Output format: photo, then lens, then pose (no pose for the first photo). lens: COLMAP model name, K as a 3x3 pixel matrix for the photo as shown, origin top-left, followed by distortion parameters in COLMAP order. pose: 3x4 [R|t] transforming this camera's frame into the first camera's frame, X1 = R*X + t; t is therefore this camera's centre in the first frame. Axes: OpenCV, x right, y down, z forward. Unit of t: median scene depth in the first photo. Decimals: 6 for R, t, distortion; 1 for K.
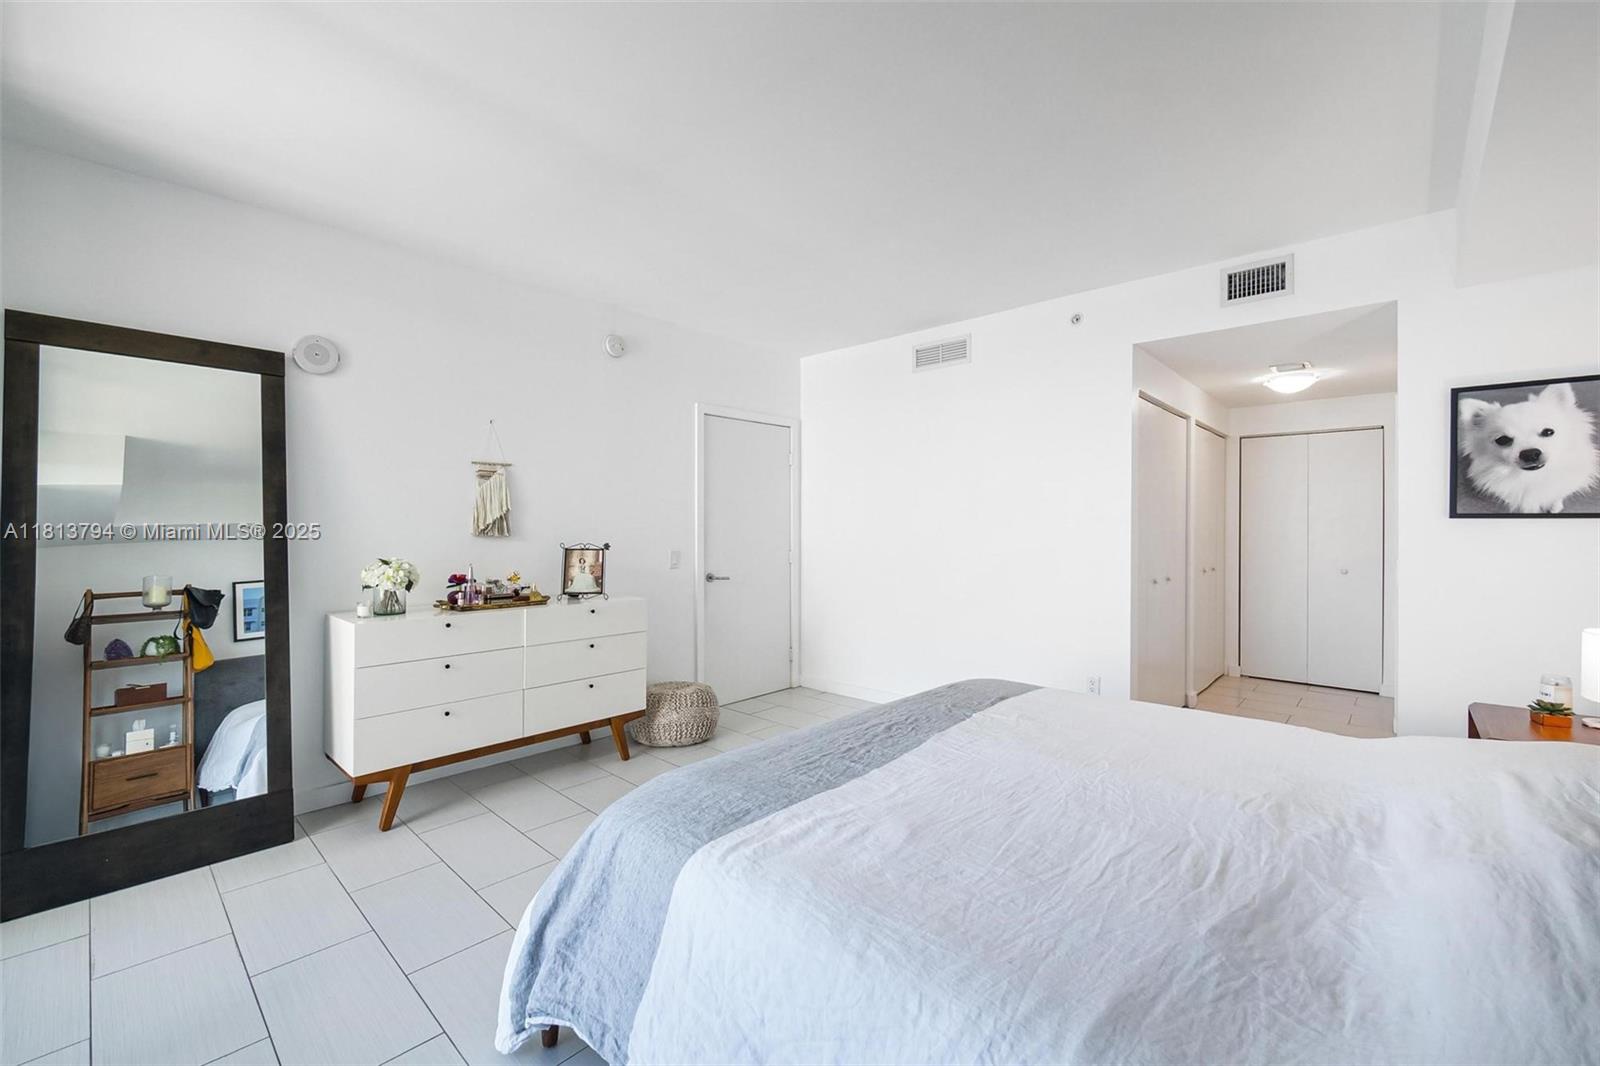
lens RADIAL K [[654.1, 0, 825.1], [0, 654.1, 529.0], [0, 0, 1]] dist [-0.010993, 0.002021]
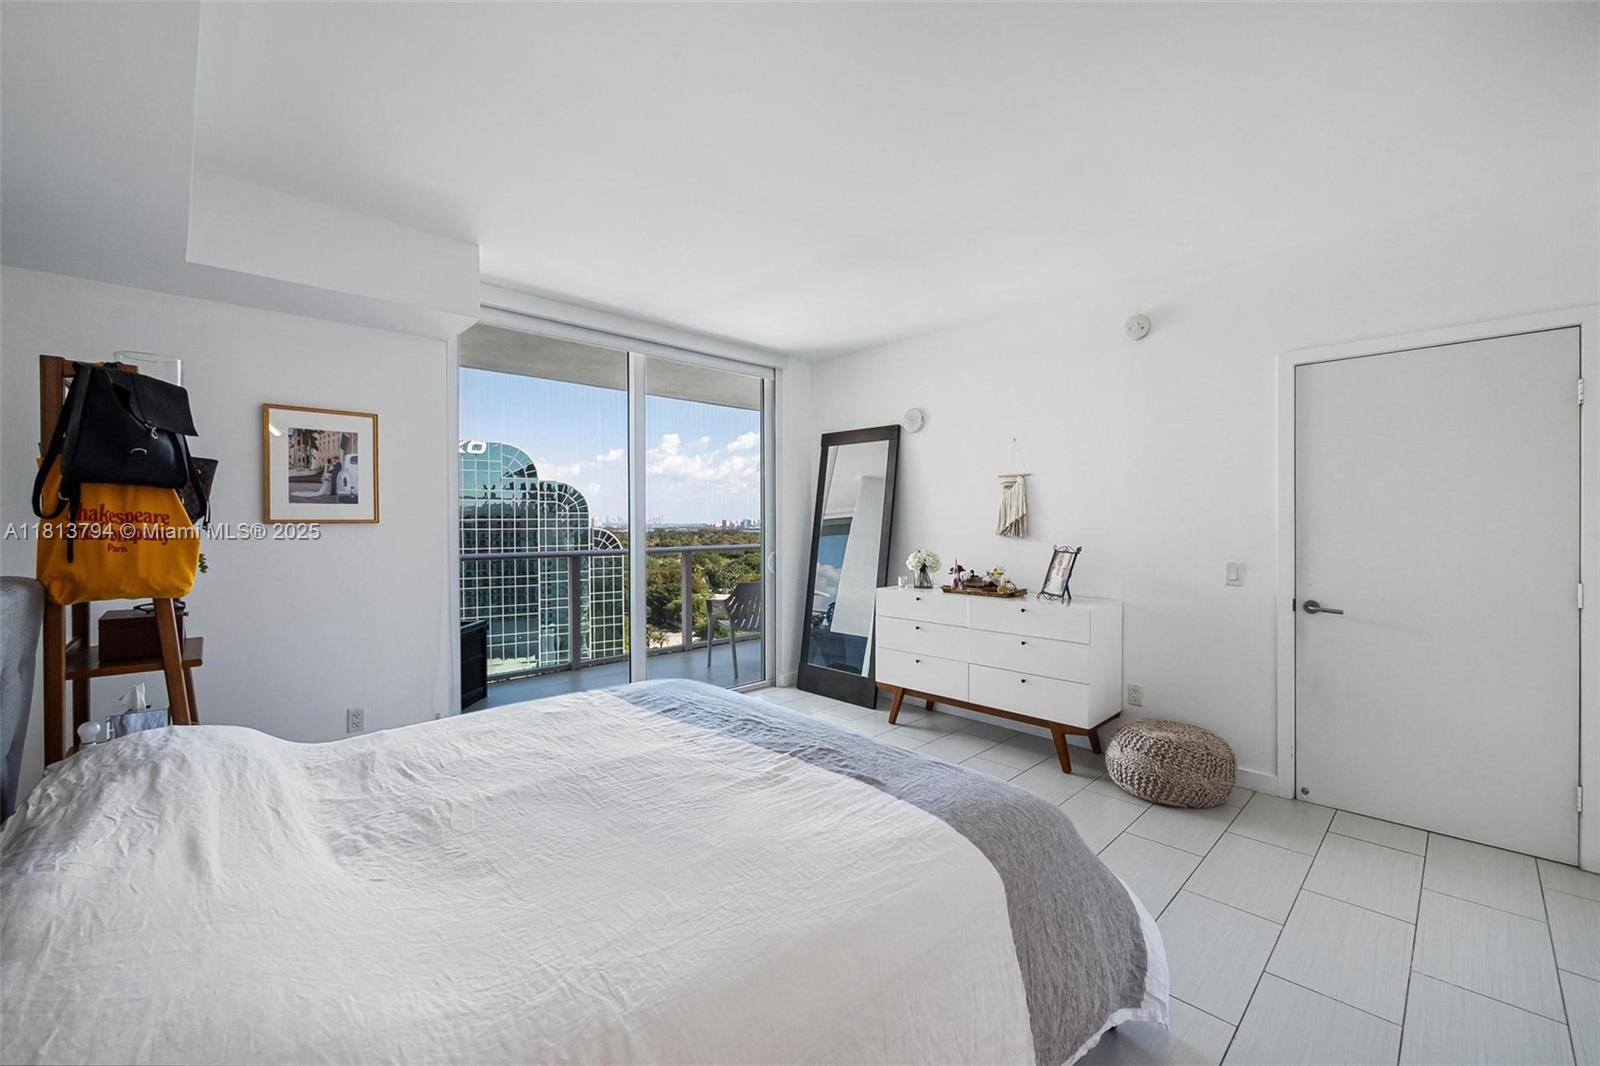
lens RADIAL K [[654.1, 0, 797.2], [0, 654.1, 532.7], [0, 0, 1]] dist [-0.010993, 0.002021]
pose [[-0.077829, 0.015923, -0.996840, 0.737166], [-0.003194, 0.999863, 0.016220, -0.014788], [0.996962, 0.004446, -0.077767, 0.737631]]
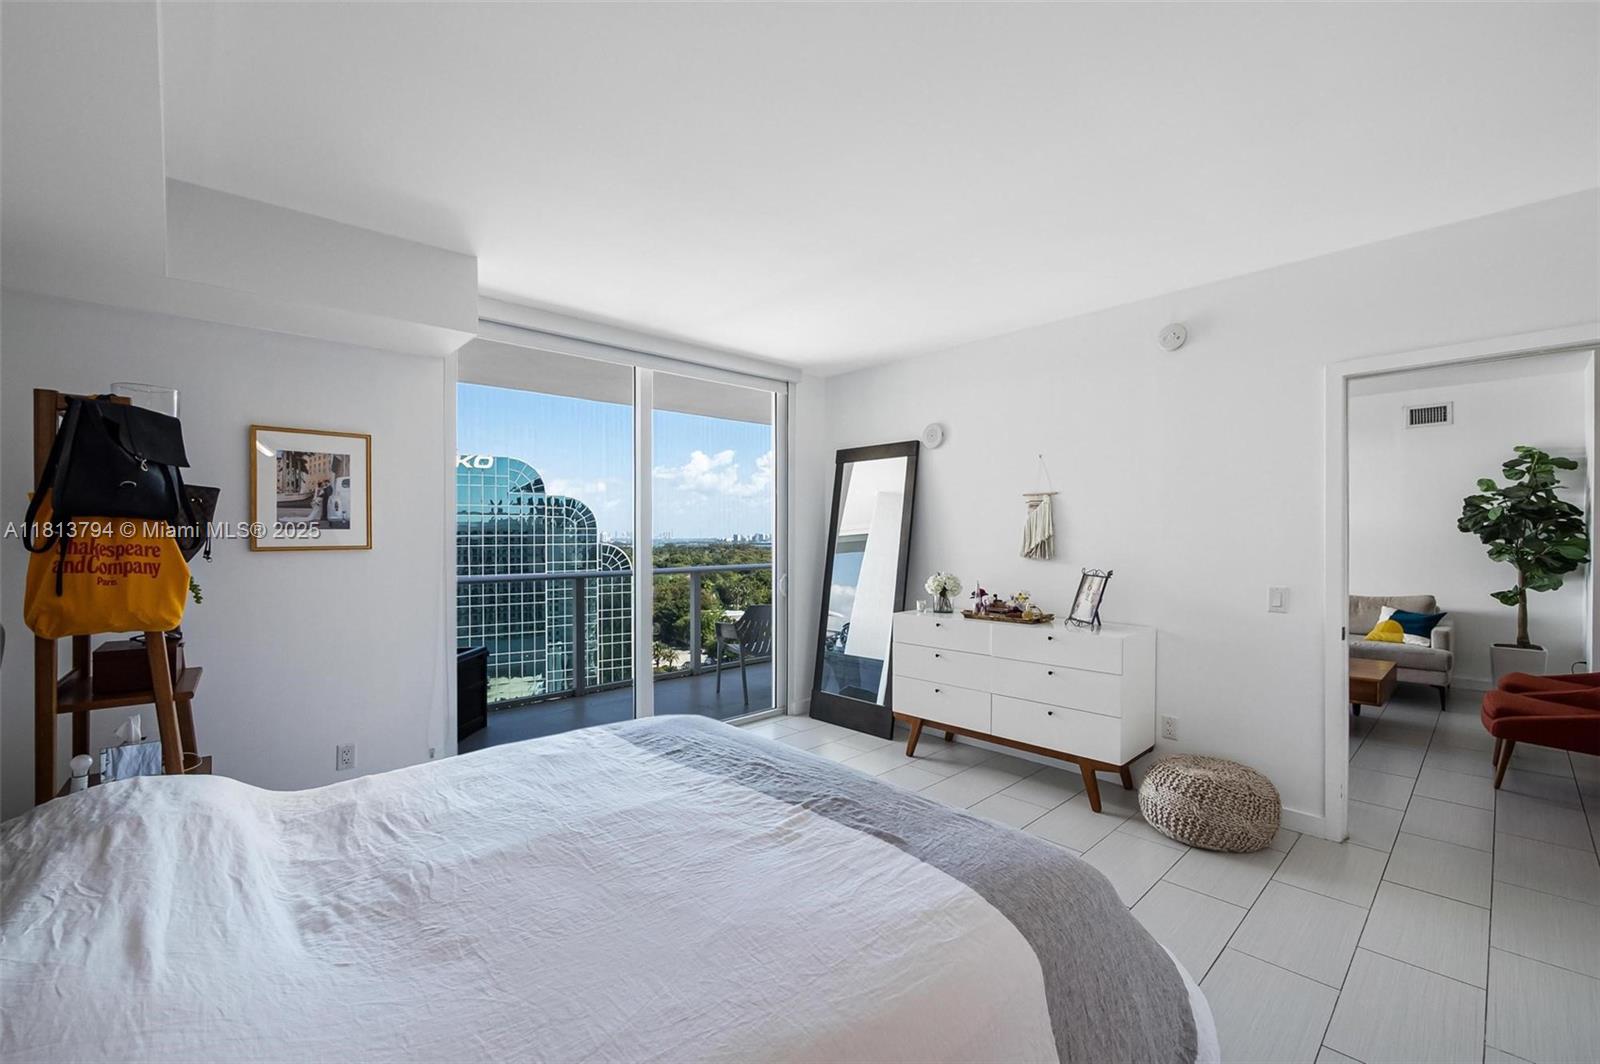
lens RADIAL K [[670.8, 0, 799.0], [0, 670.8, 548.0], [0, 0, 1]] dist [-0.019509, 0.003405]
pose [[-0.093899, 0.017216, -0.995433, 0.702616], [0.000543, 0.999851, 0.017242, -0.029088], [0.995582, 0.001079, -0.093894, 0.735350]]
